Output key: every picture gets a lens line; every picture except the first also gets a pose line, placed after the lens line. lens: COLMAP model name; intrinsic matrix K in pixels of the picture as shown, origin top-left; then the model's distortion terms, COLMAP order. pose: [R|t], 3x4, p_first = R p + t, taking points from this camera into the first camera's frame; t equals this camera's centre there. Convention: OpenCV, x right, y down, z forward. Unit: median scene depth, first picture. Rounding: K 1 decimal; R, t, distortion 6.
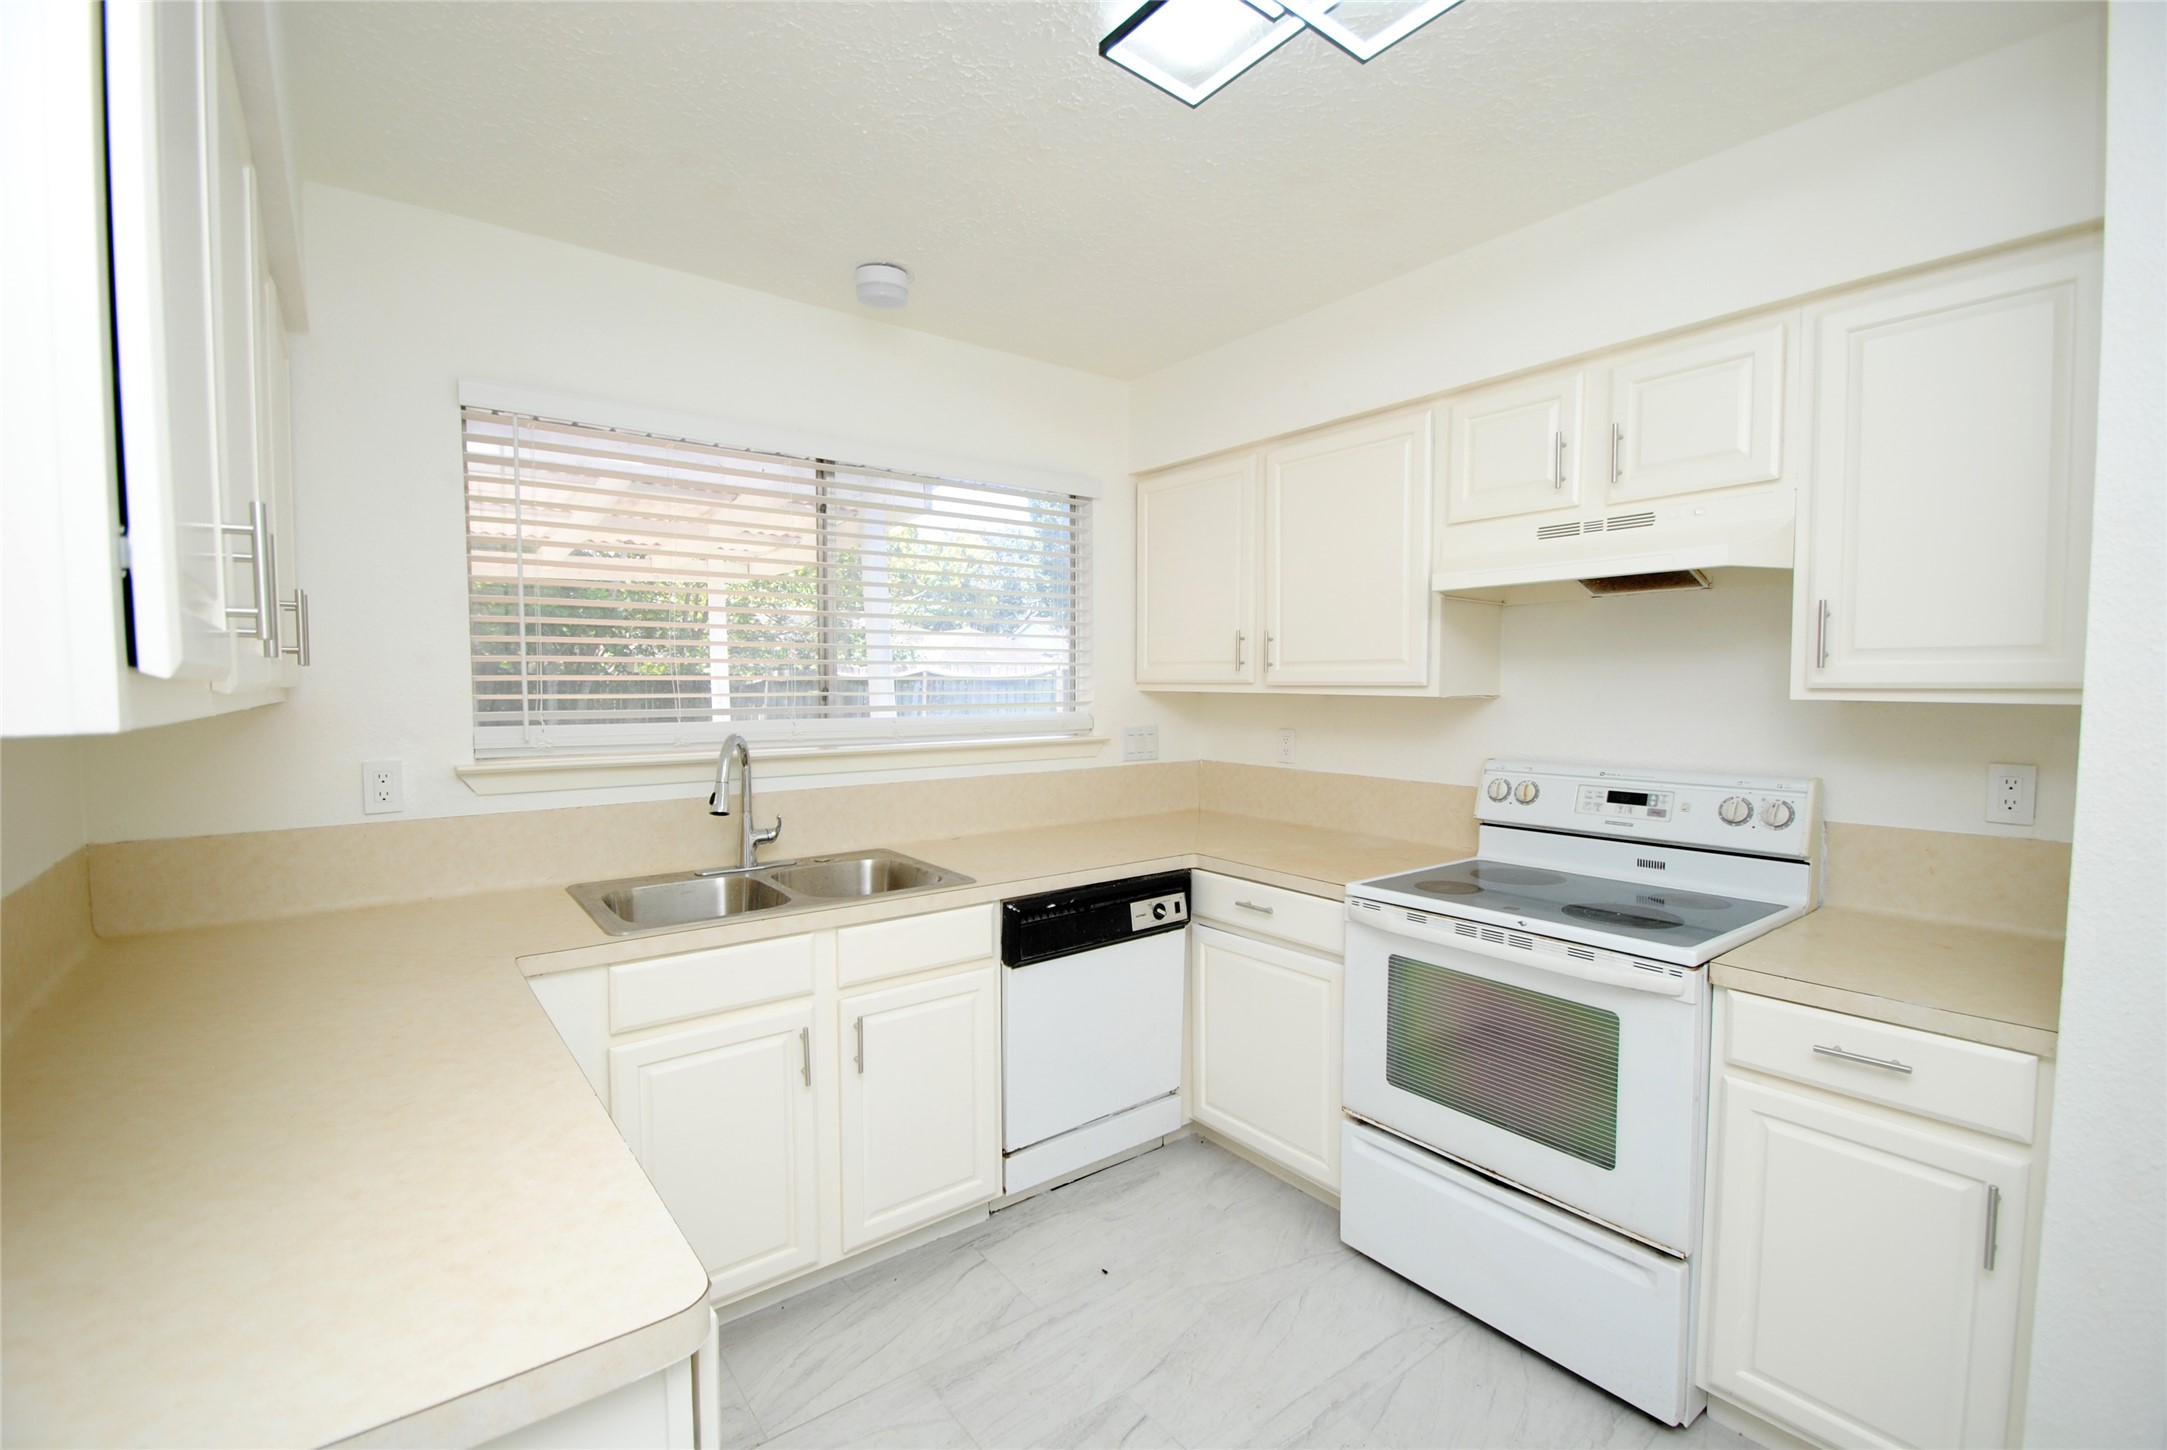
lens RADIAL K [[951.8, 0, 1097.0], [0, 951.8, 729.7], [0, 0, 1]] dist [0.009226, -0.011765]
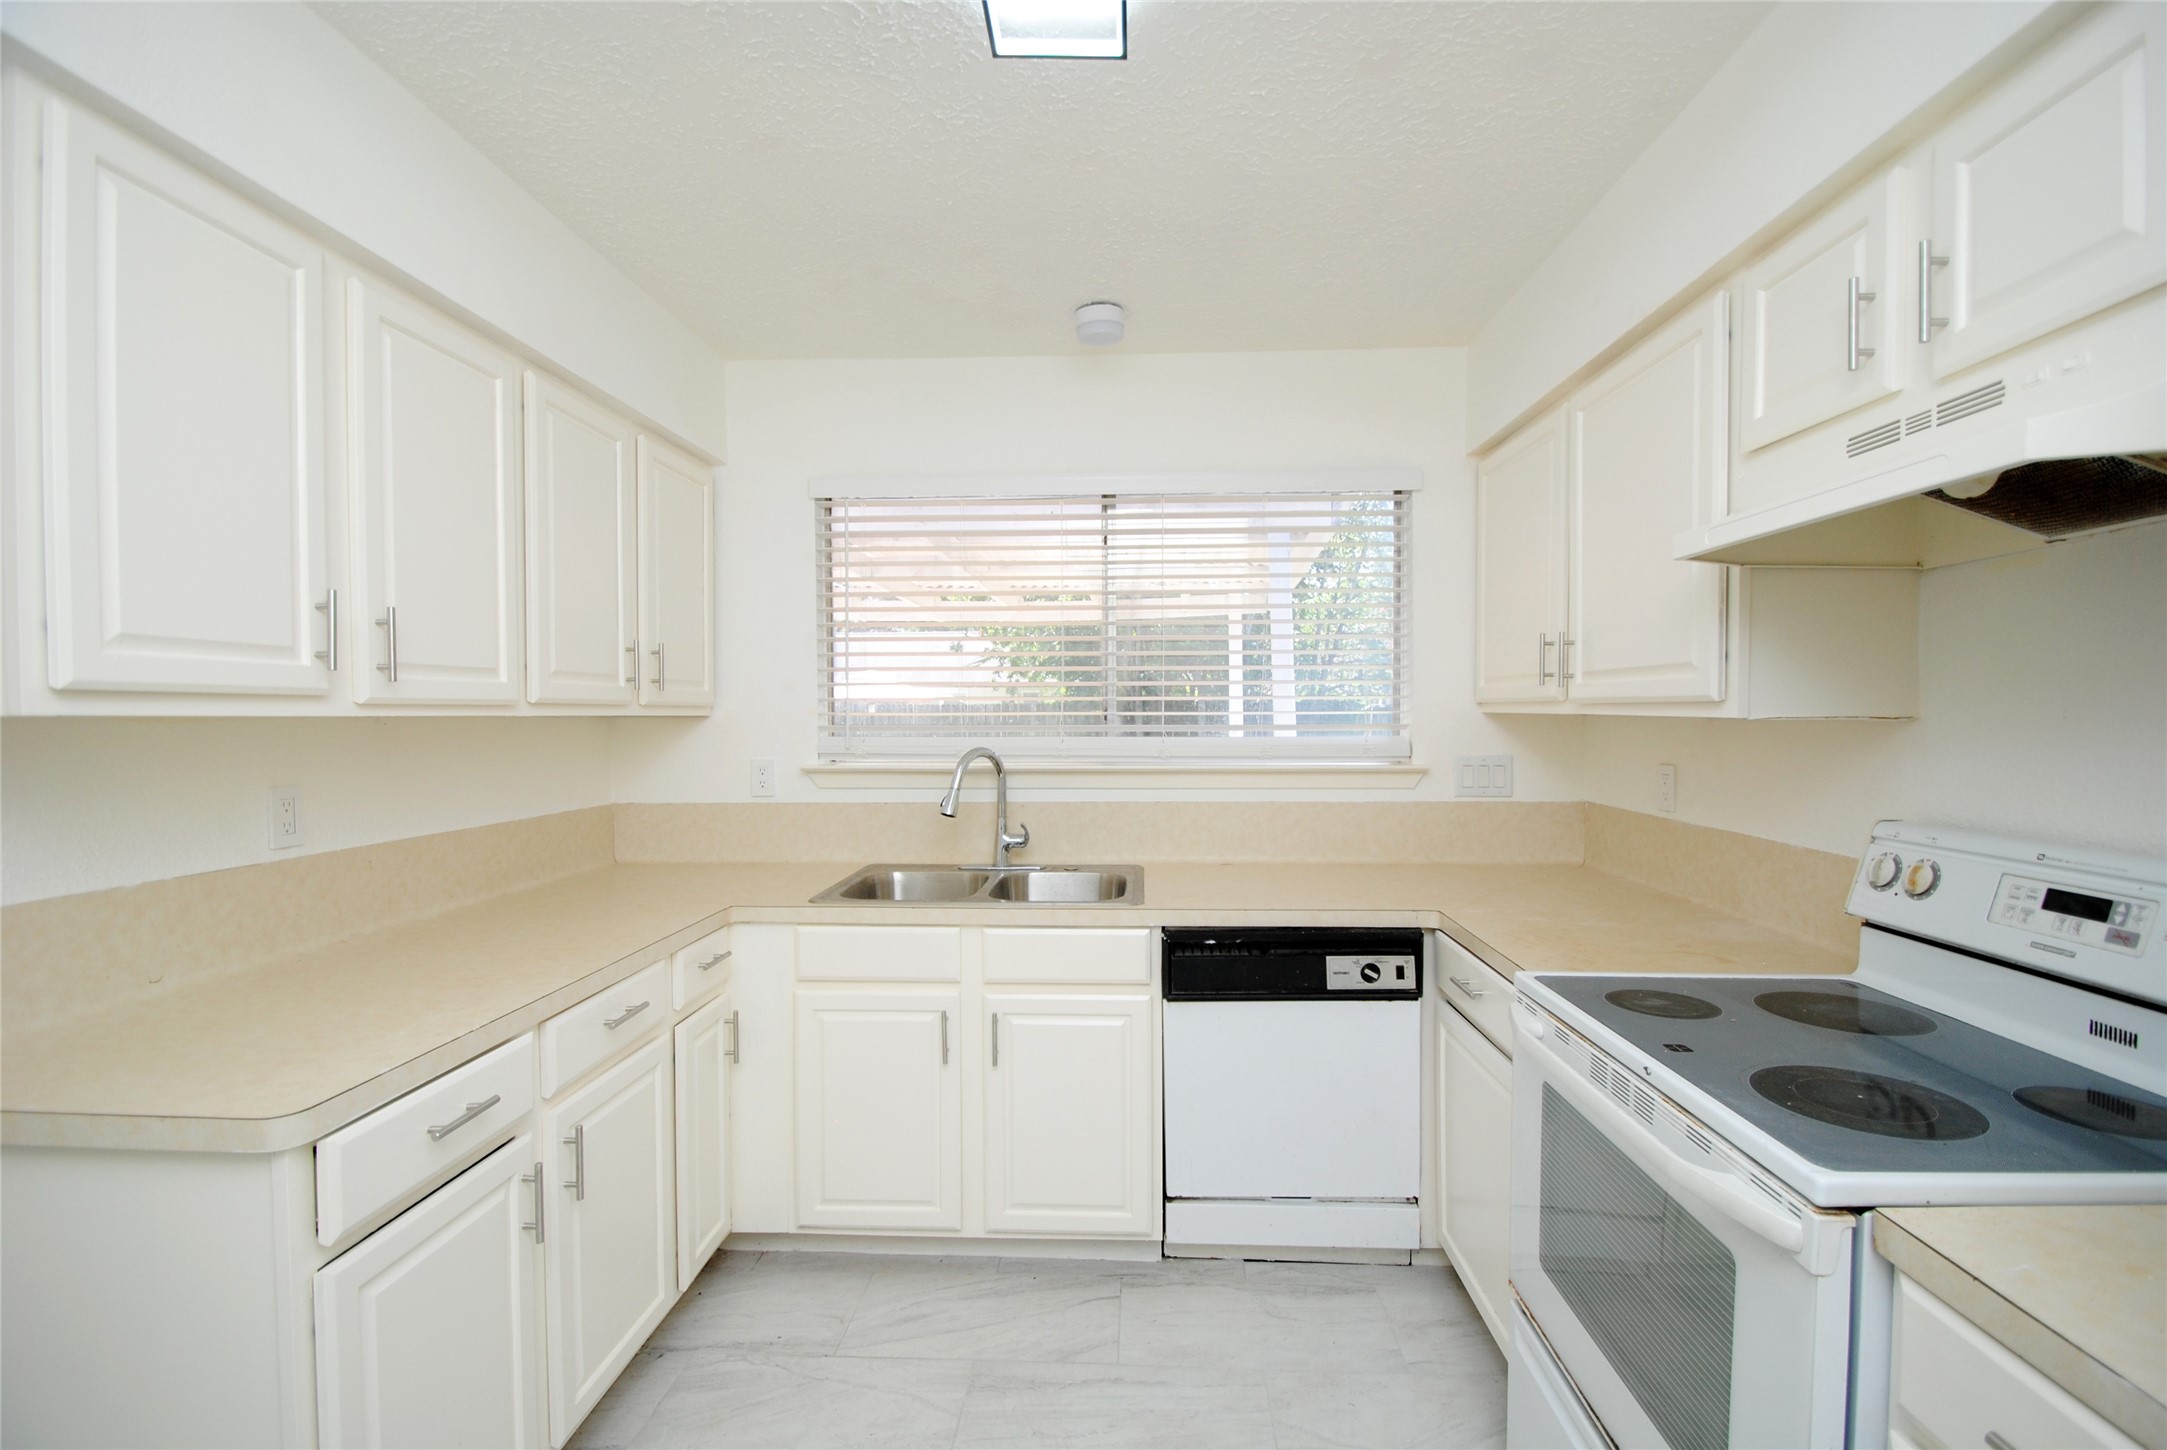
lens RADIAL K [[951.8, 0, 1097.0], [0, 951.8, 729.7], [0, 0, 1]] dist [0.009226, -0.011765]
pose [[0.763062, 0.012695, -0.646201, 0.449566], [-0.032162, 0.999314, -0.018346, 0.000029], [0.645525, 0.034783, 0.762947, 0.212001]]
